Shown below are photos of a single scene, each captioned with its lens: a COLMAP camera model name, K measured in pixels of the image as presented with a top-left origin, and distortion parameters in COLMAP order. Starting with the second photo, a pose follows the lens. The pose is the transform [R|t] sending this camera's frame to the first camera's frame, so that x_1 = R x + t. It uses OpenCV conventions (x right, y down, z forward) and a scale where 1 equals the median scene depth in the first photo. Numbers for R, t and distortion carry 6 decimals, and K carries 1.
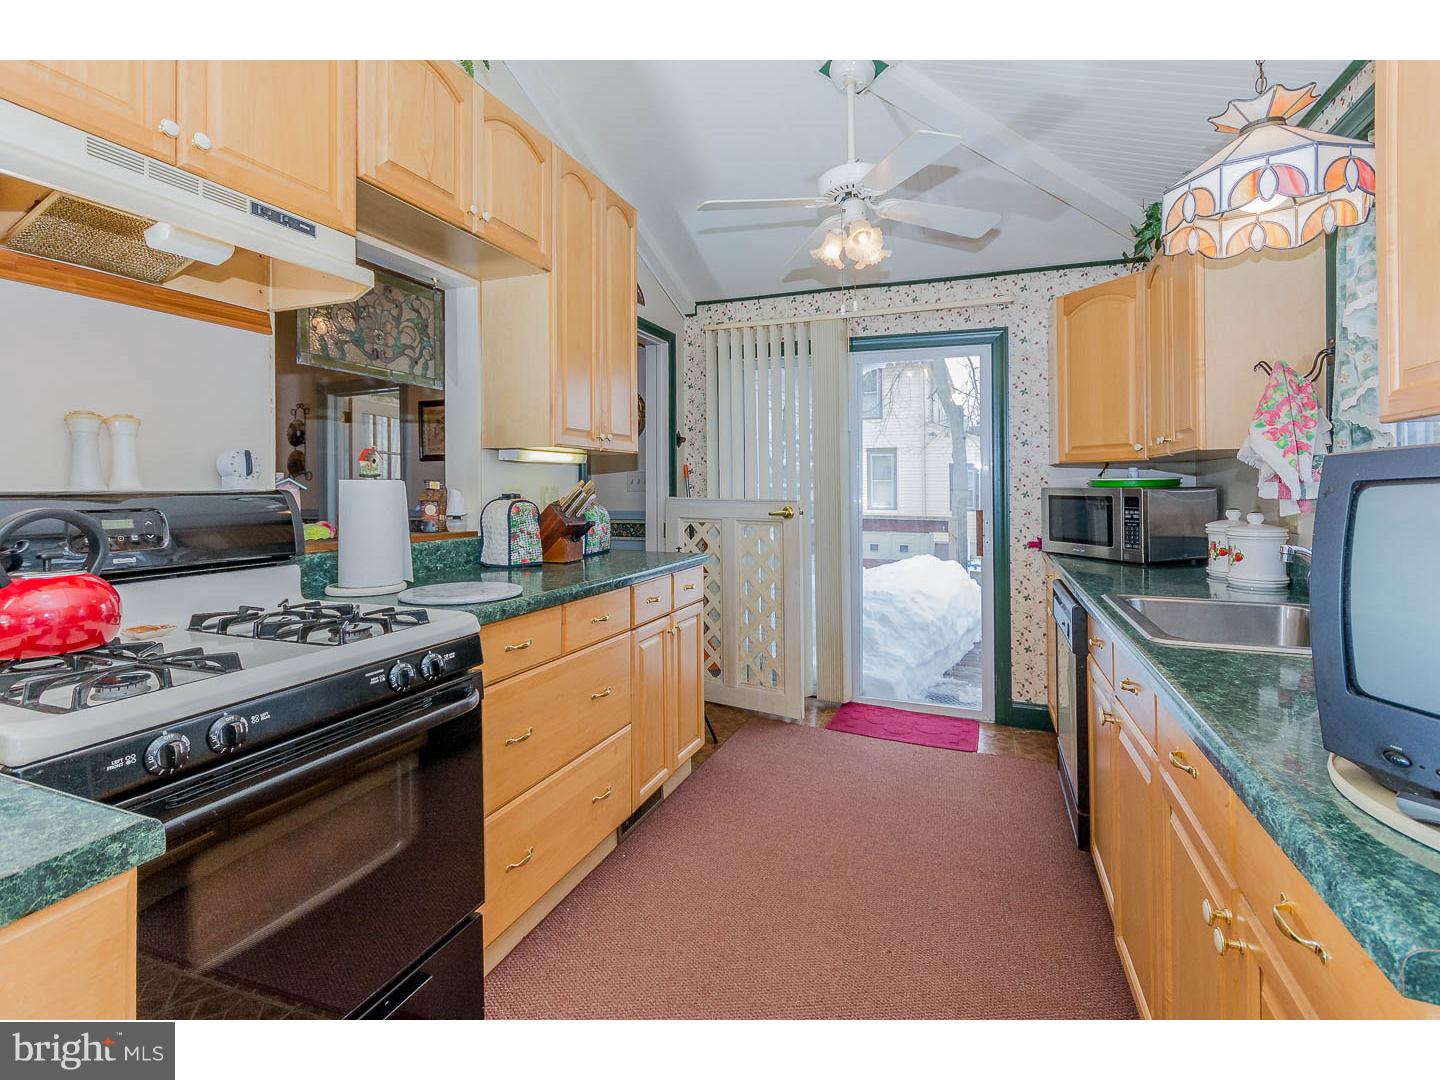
lens RADIAL K [[657.9, 0, 734.7], [0, 657.9, 495.7], [0, 0, 1]] dist [0.001854, 0.001712]
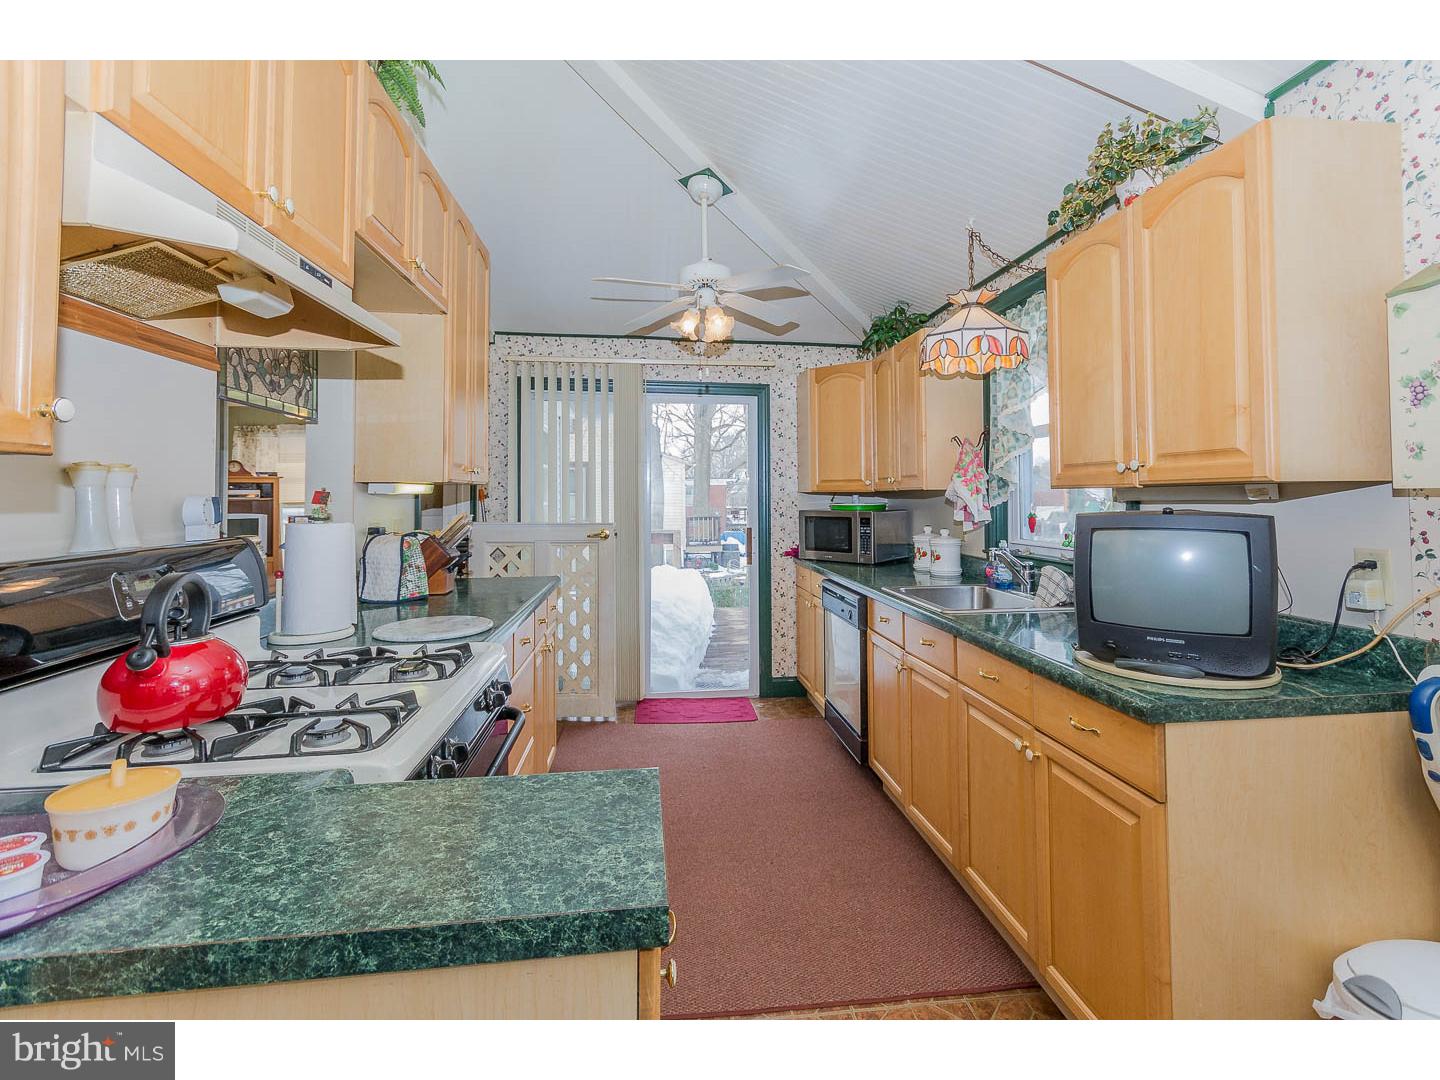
lens RADIAL K [[657.9, 0, 734.7], [0, 657.9, 495.7], [0, 0, 1]] dist [0.001854, 0.001712]
pose [[0.874834, -0.003076, 0.484414, -0.299311], [0.010081, 0.999879, -0.011857, -0.028638], [-0.484319, 0.015256, 0.874759, -0.096369]]
